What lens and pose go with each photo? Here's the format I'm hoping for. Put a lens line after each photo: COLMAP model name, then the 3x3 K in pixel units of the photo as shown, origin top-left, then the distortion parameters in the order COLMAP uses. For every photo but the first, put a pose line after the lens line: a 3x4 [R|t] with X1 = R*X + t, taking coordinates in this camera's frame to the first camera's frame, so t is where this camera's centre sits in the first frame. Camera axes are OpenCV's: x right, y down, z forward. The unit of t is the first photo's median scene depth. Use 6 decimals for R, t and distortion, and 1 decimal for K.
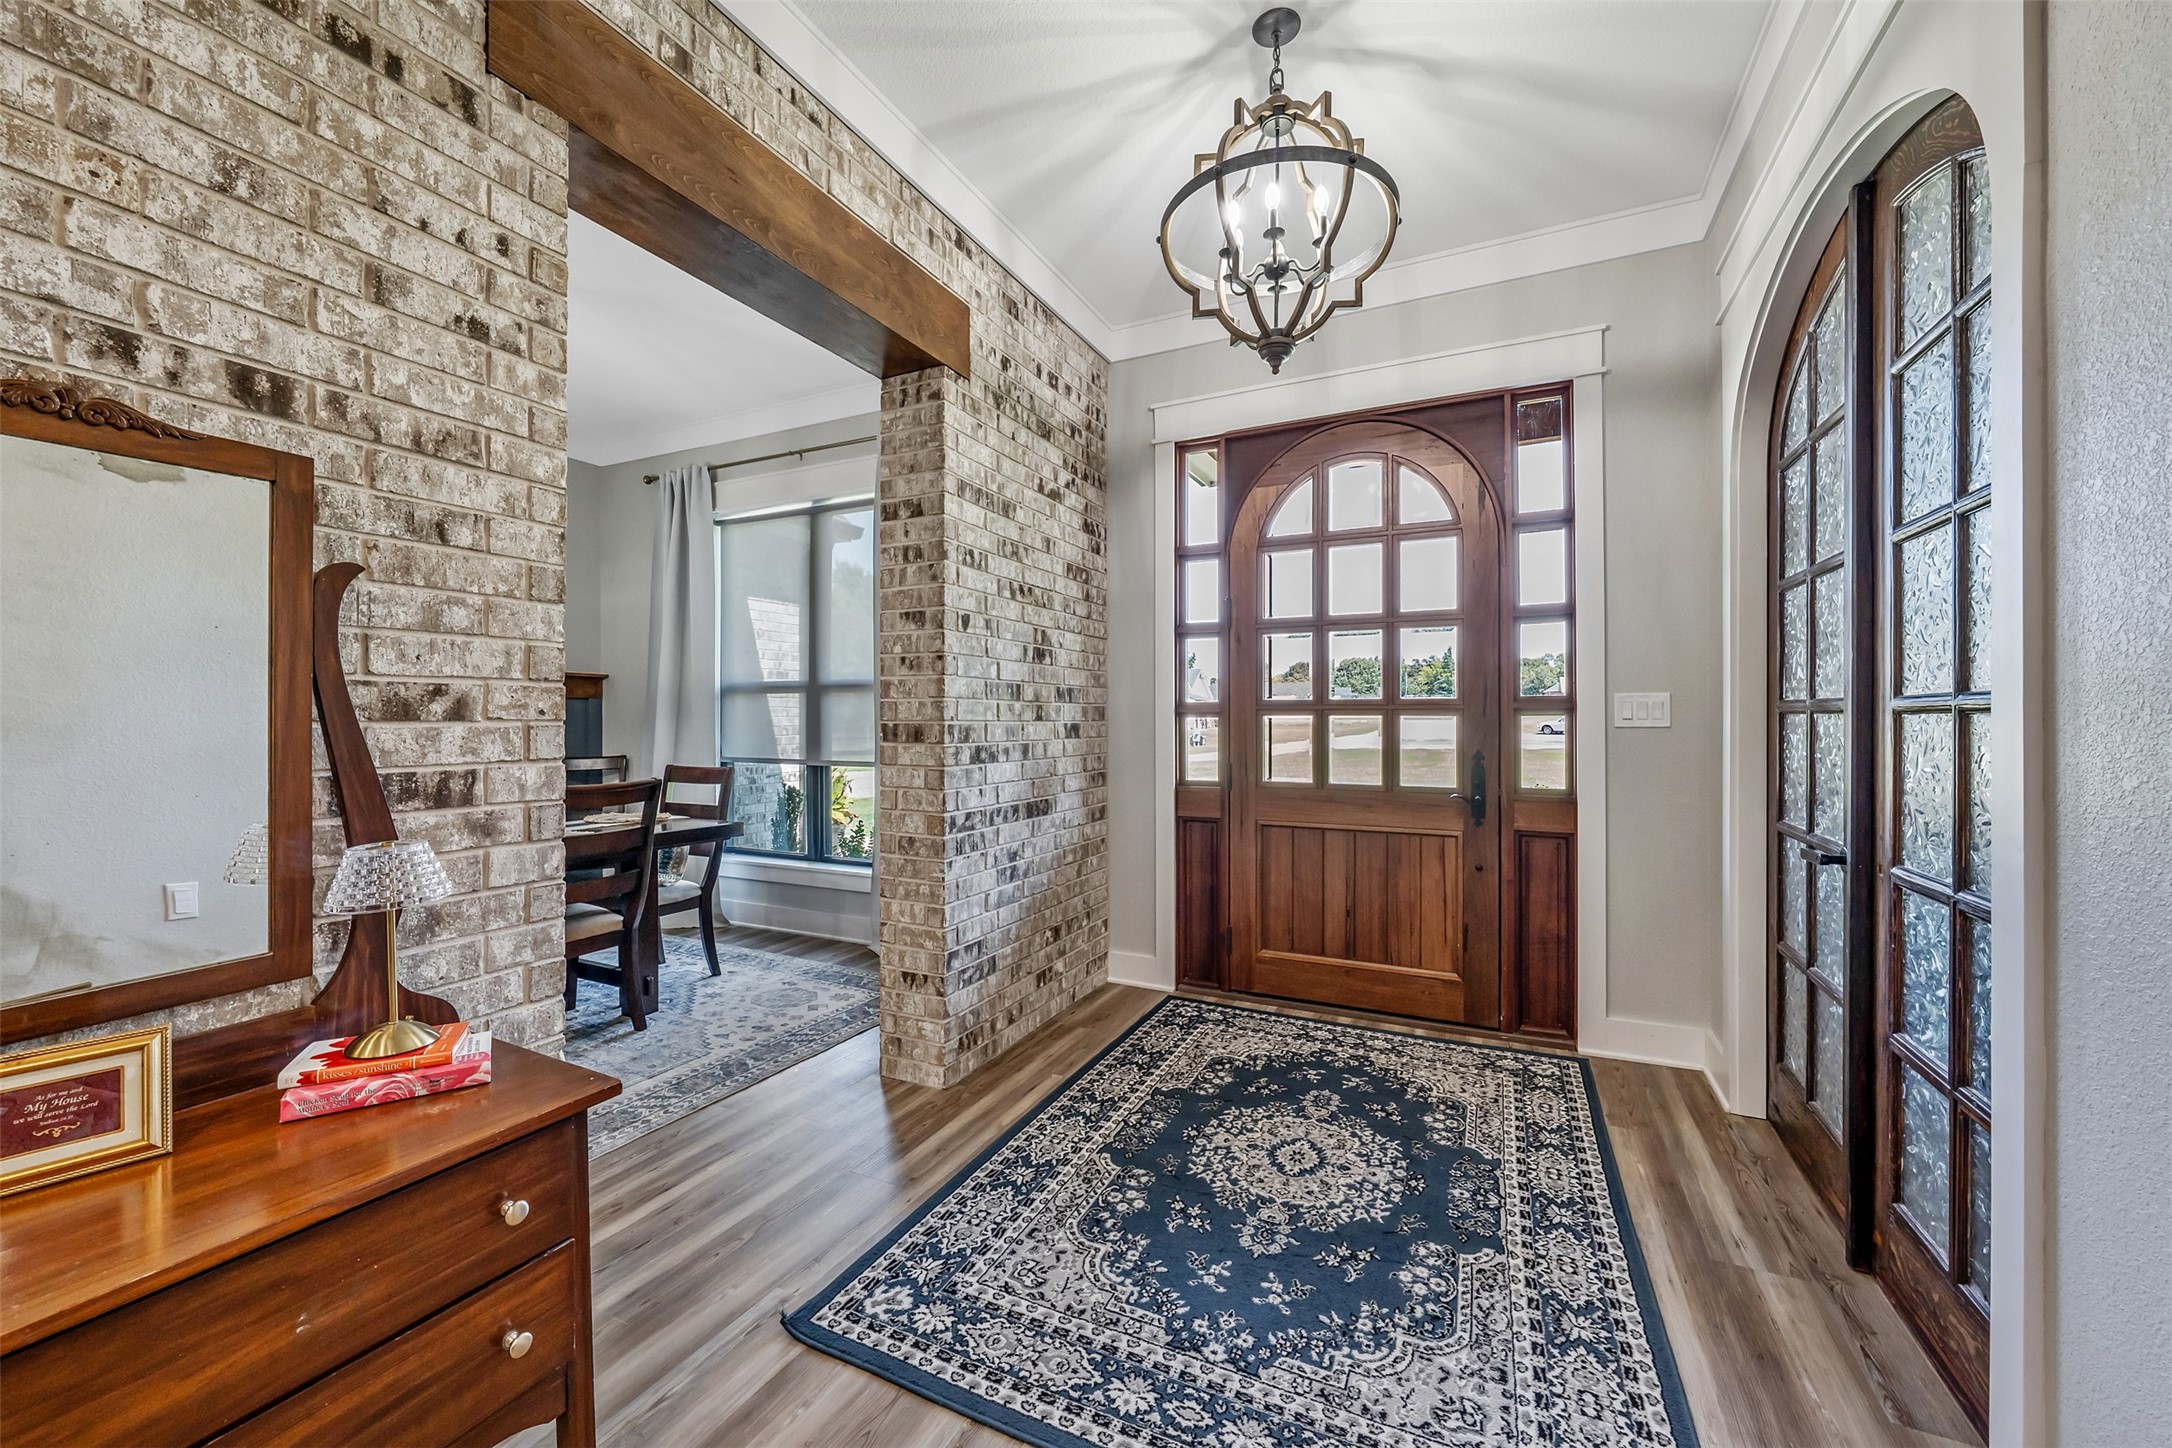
lens RADIAL K [[847.4, 0, 1084.1], [0, 847.4, 726.5], [0, 0, 1]] dist [-0.000729, -0.000073]
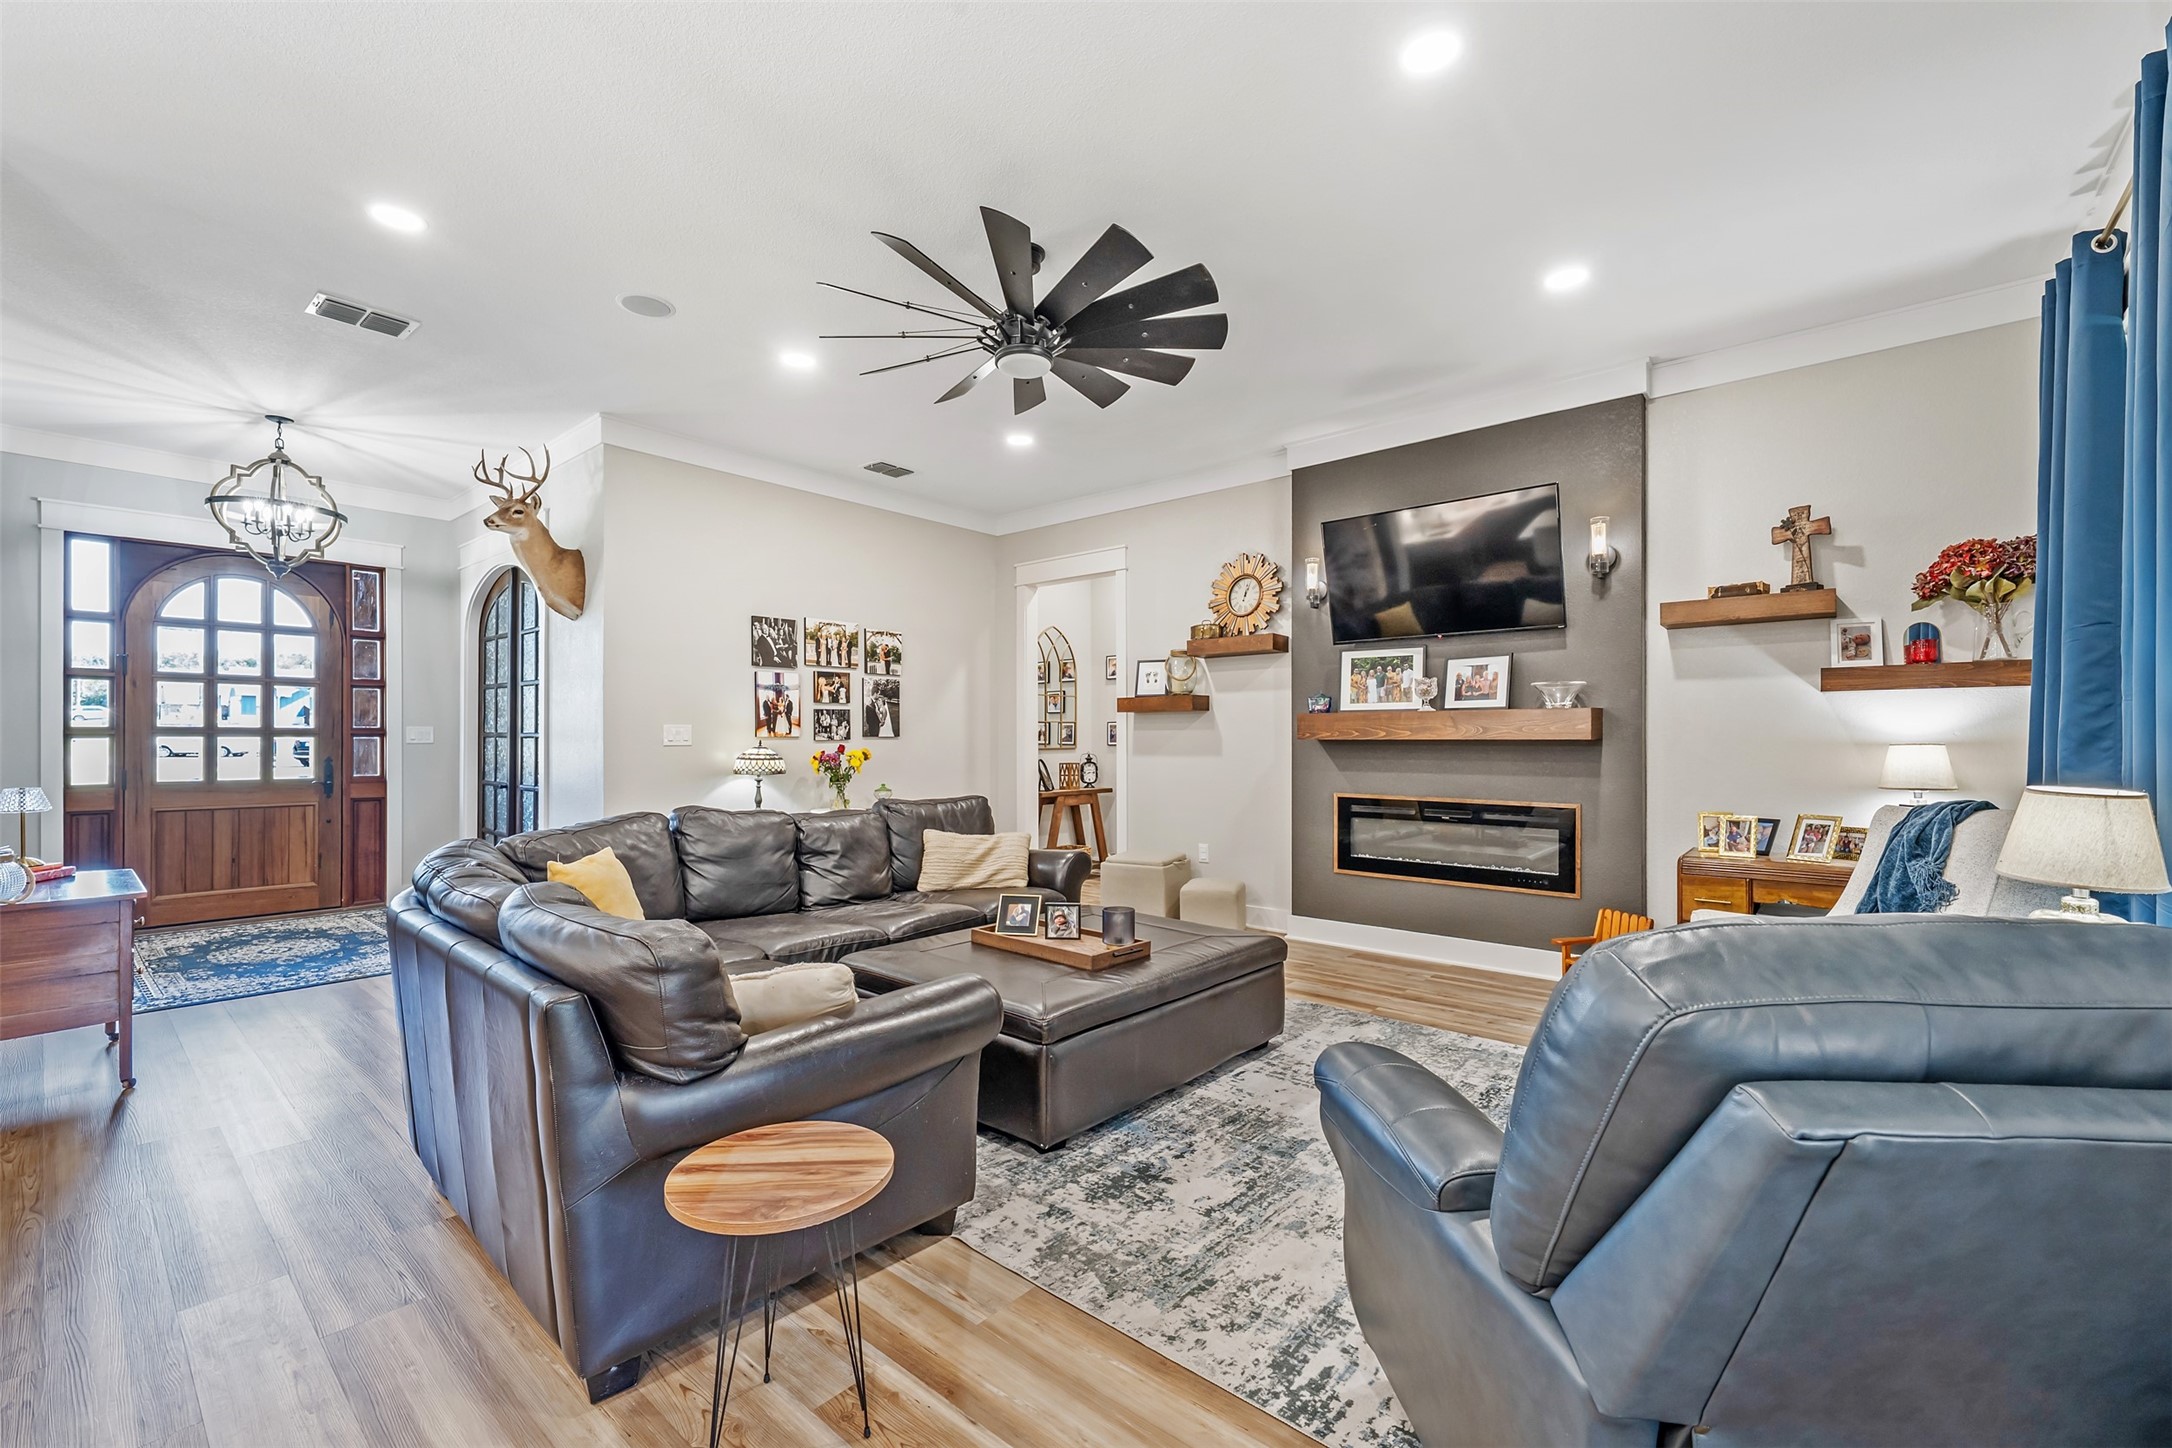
lens RADIAL K [[918.9, 0, 1086.0], [0, 918.9, 724.0], [0, 0, 1]] dist [-0.000505, -0.000114]
pose [[0.263101, 0.018841, 0.964584, -0.973677], [0.007025, 0.999745, -0.021443, 0.011062], [-0.964743, 0.012417, 0.262901, -1.049218]]
